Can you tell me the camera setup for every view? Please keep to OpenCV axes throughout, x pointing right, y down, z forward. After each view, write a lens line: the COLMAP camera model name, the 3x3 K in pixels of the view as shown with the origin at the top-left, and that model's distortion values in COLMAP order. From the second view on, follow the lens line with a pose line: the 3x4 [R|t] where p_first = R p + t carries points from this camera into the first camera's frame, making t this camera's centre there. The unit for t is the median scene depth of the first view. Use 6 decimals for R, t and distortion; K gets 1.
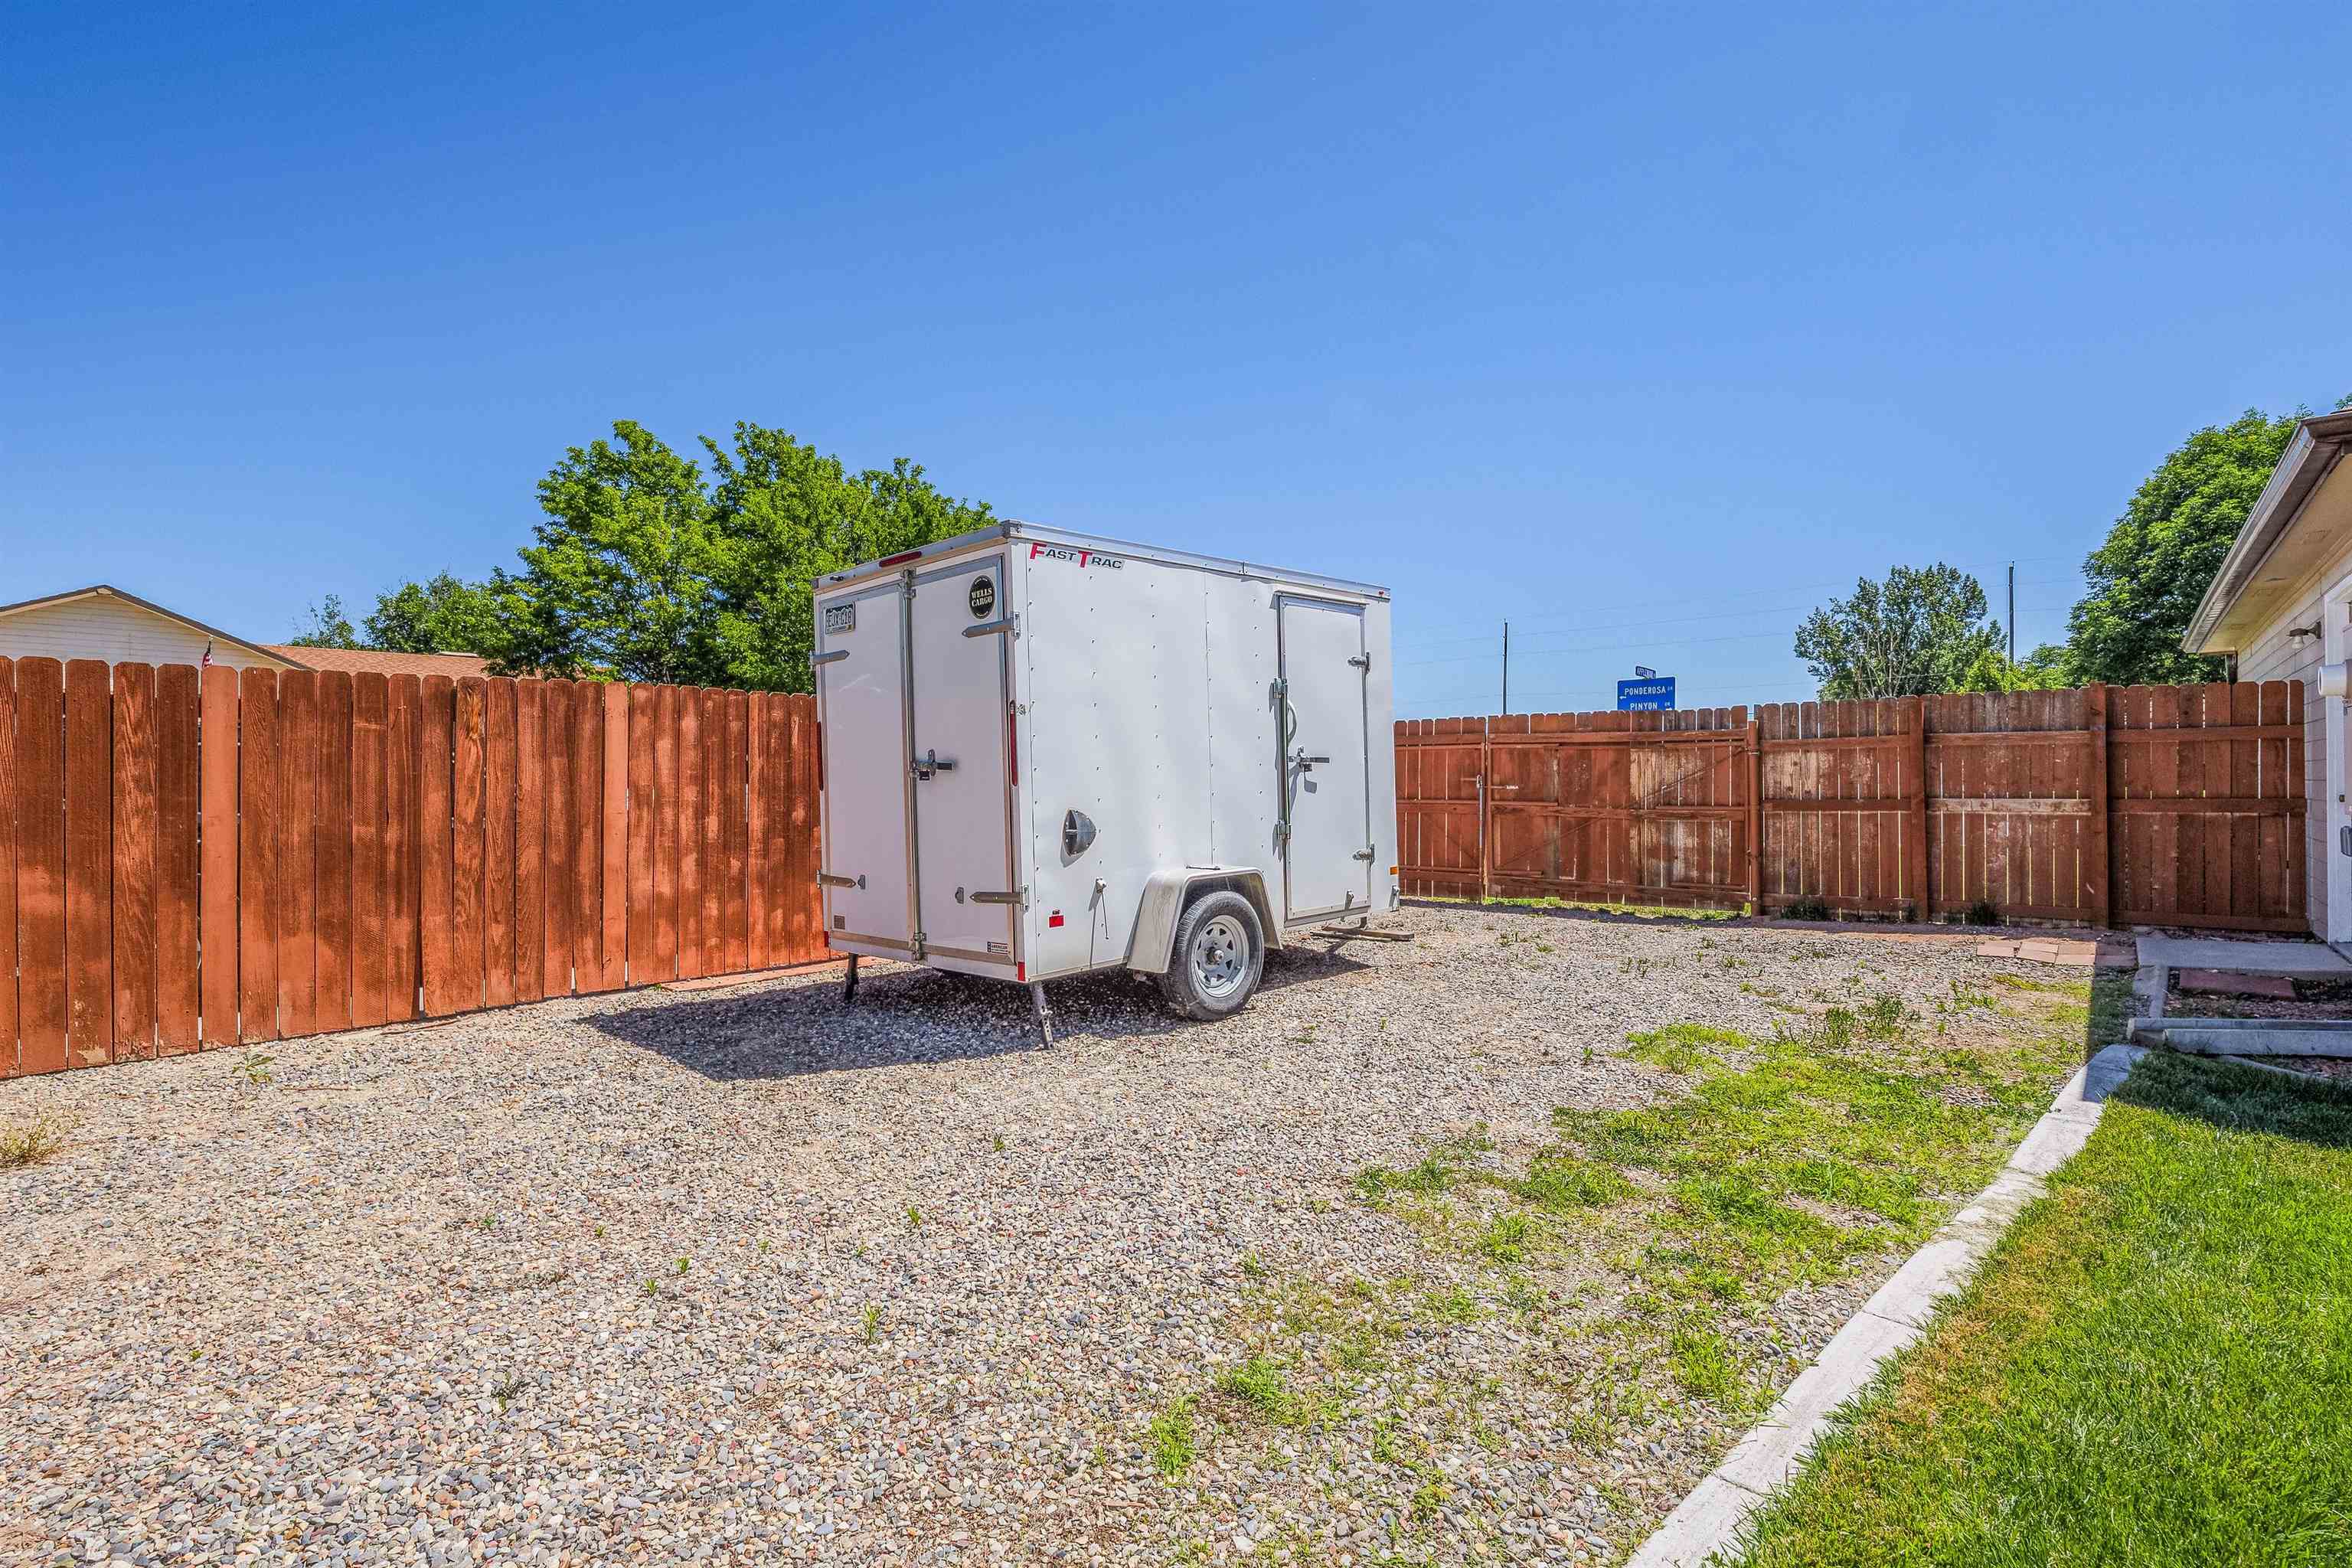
lens RADIAL K [[1145.8, 0, 1172.1], [0, 1145.8, 783.6], [0, 0, 1]] dist [-0.012808, -0.000182]
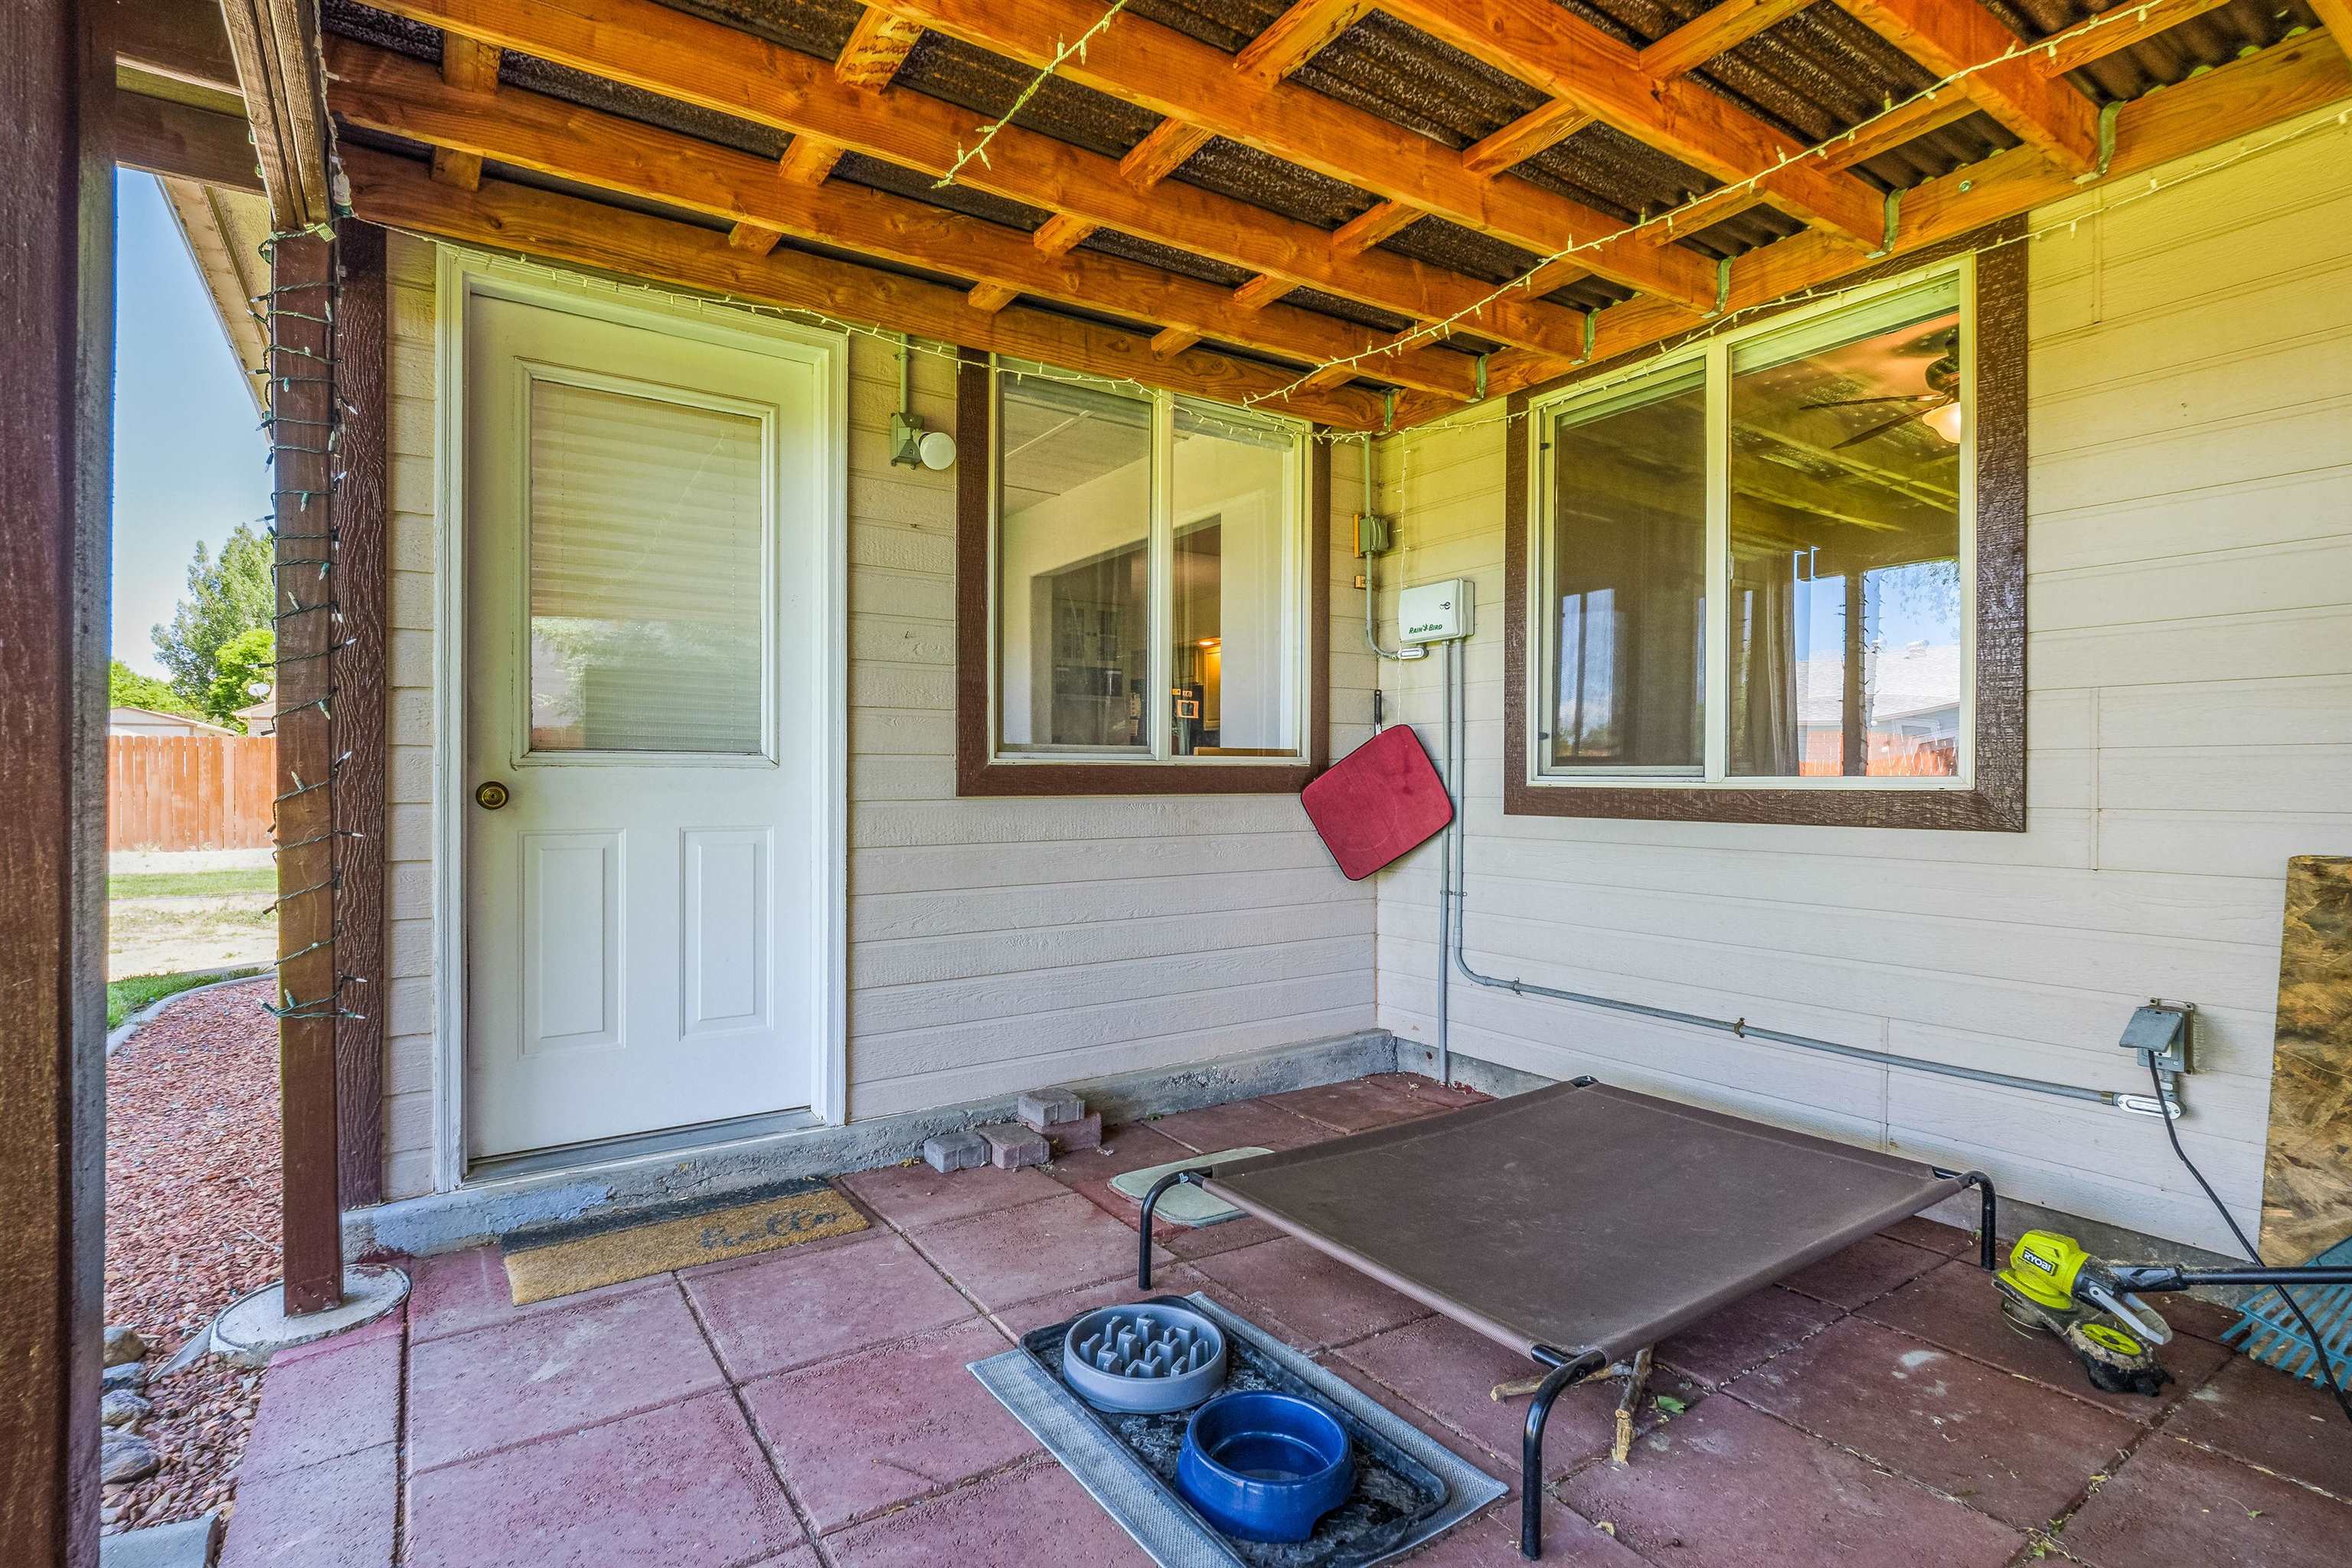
lens RADIAL K [[1145.8, 0, 1177.2], [0, 1145.8, 776.1], [0, 0, 1]] dist [-0.012808, -0.000182]
pose [[0.959328, 0.007591, -0.282191, 0.505711], [-0.008670, 0.999959, -0.002576, -0.000338], [0.282160, 0.004918, 0.959355, -0.258079]]
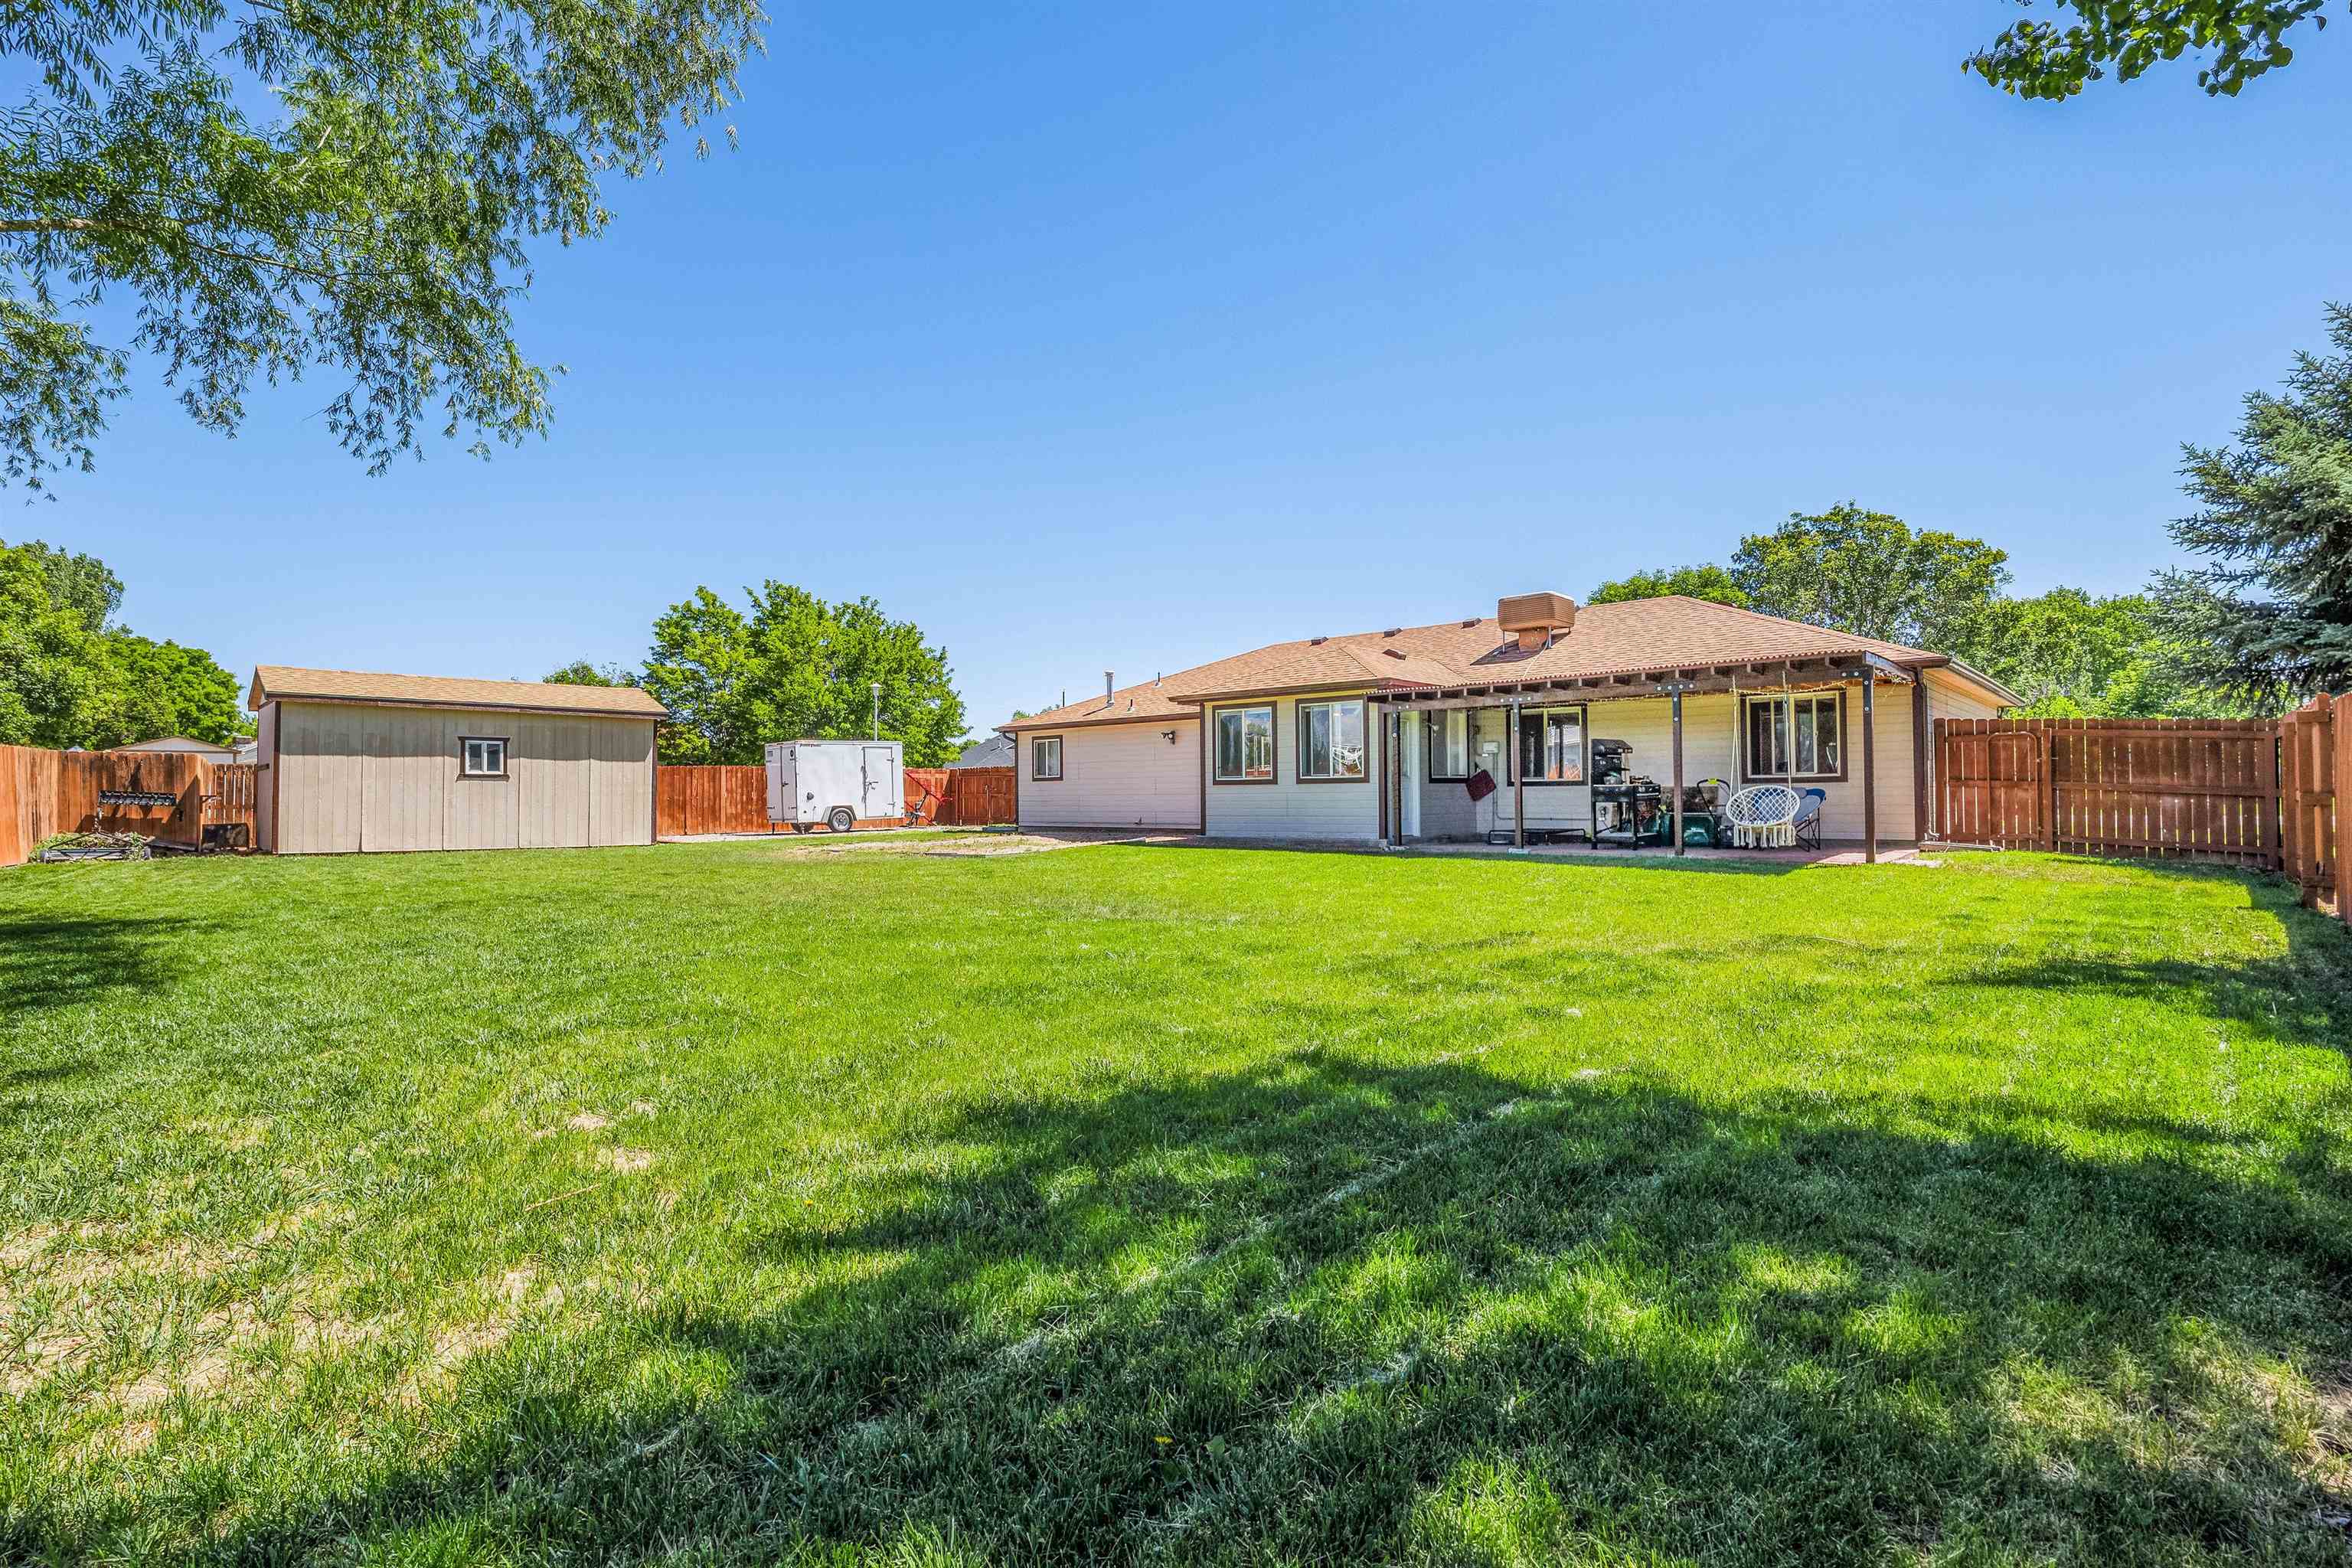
lens RADIAL K [[1145.8, 0, 1183.4], [0, 1145.8, 772.0], [0, 0, 1]] dist [-0.012808, -0.000182]
pose [[0.999718, -0.002497, -0.023605, 0.331091], [0.001957, 0.999736, -0.022912, 0.009844], [0.023656, 0.022859, 0.999459, -0.800327]]
